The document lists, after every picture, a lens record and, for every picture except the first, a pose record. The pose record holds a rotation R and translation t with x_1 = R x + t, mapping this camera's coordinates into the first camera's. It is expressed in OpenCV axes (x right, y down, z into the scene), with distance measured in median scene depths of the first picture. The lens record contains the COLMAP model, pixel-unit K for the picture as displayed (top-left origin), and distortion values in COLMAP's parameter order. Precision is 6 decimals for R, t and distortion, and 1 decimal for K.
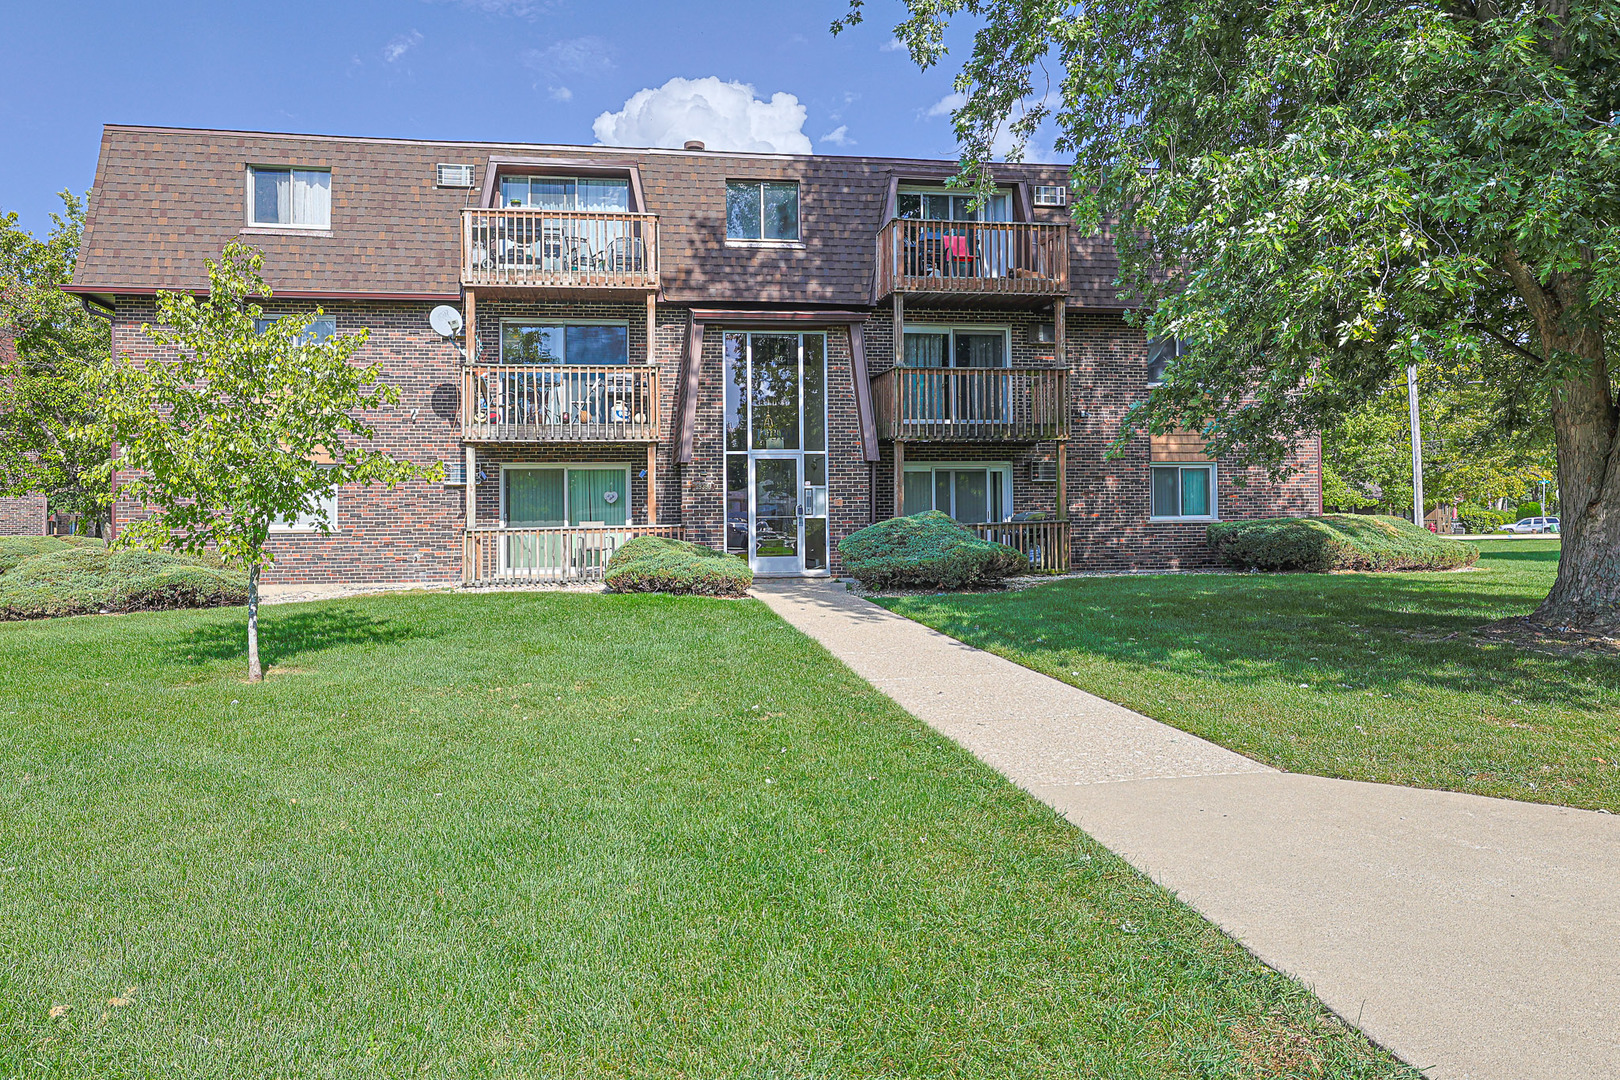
lens RADIAL K [[1037.0, 0, 749.1], [0, 1037.0, 511.8], [0, 0, 1]] dist [0.004901, 0.004826]
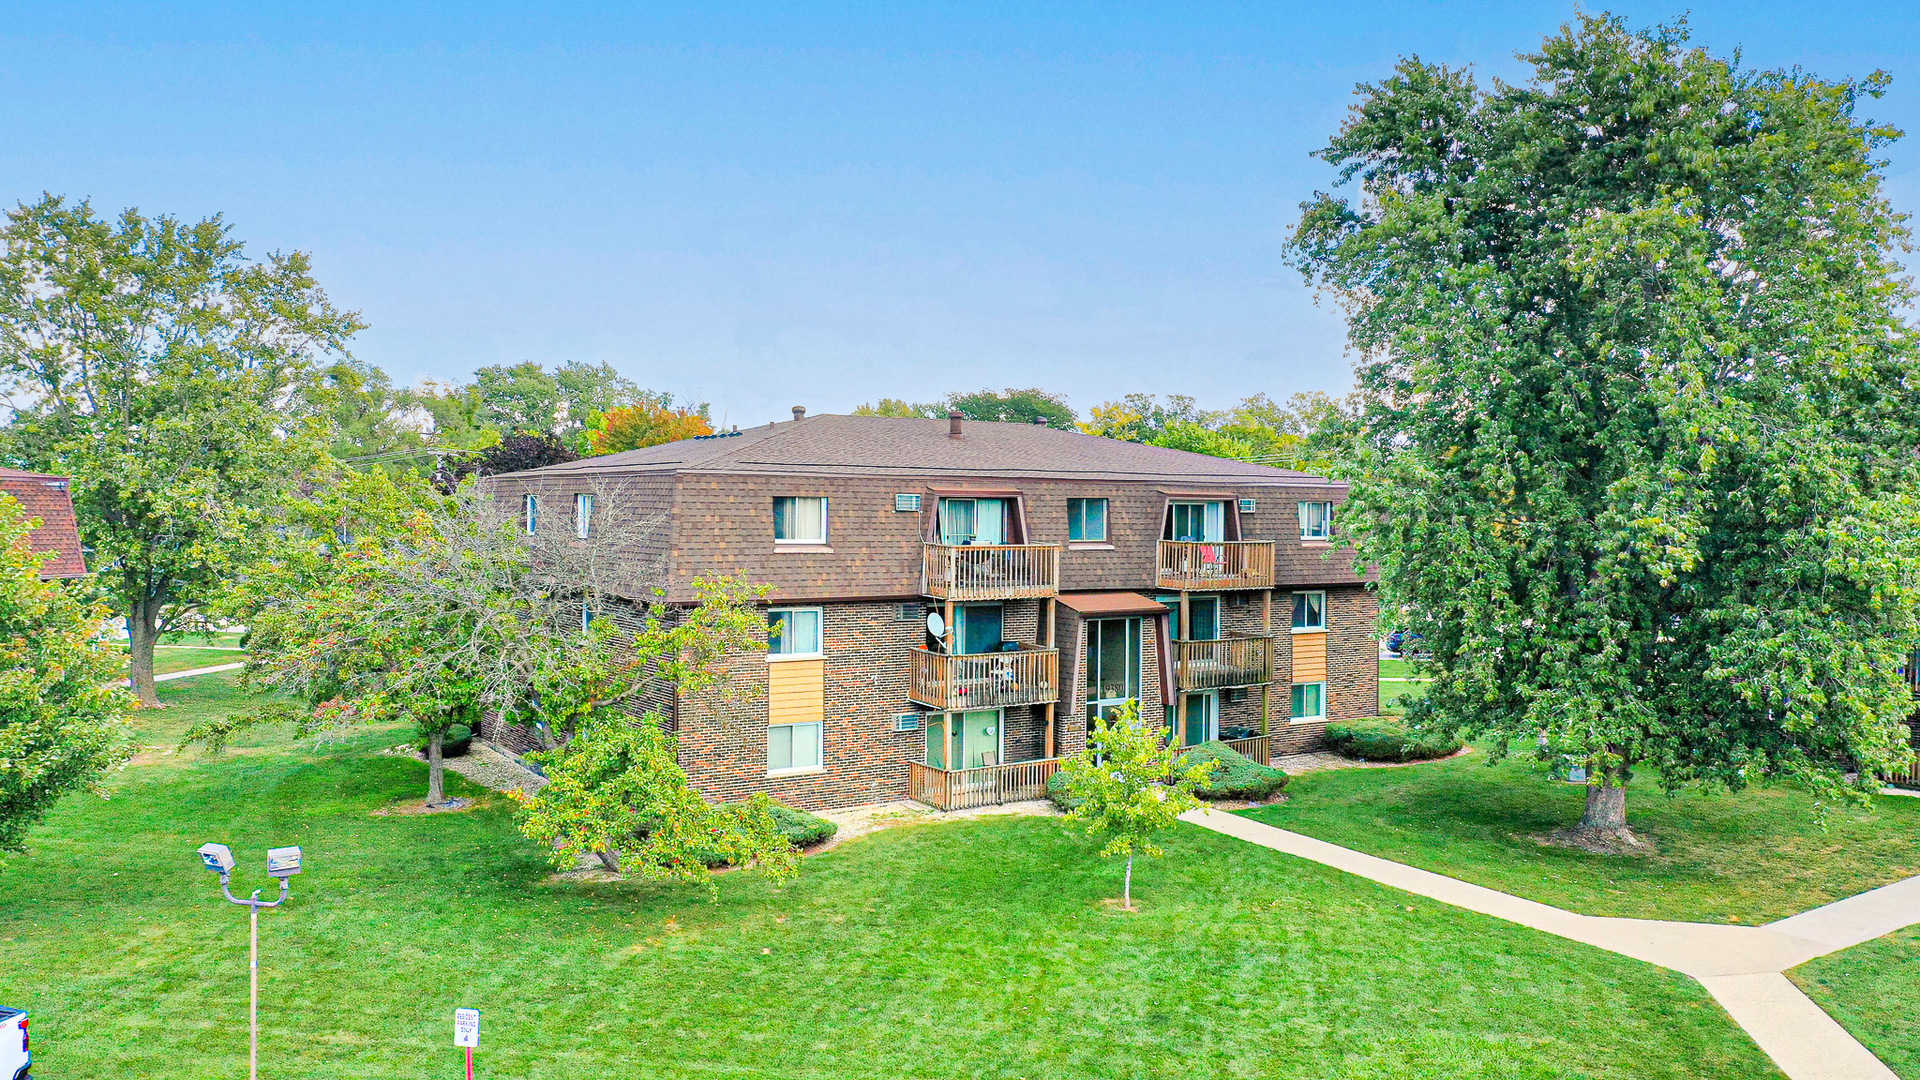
lens RADIAL K [[1506.1, 0, 949.6], [0, 1506.1, 542.8], [0, 0, 1]] dist [-0.000422, 0.005318]
pose [[0.904511, 0.007929, 0.426377, -1.083185], [-0.023529, 0.999232, 0.031331, -0.339700], [-0.425801, -0.038372, 0.904003, -0.802500]]
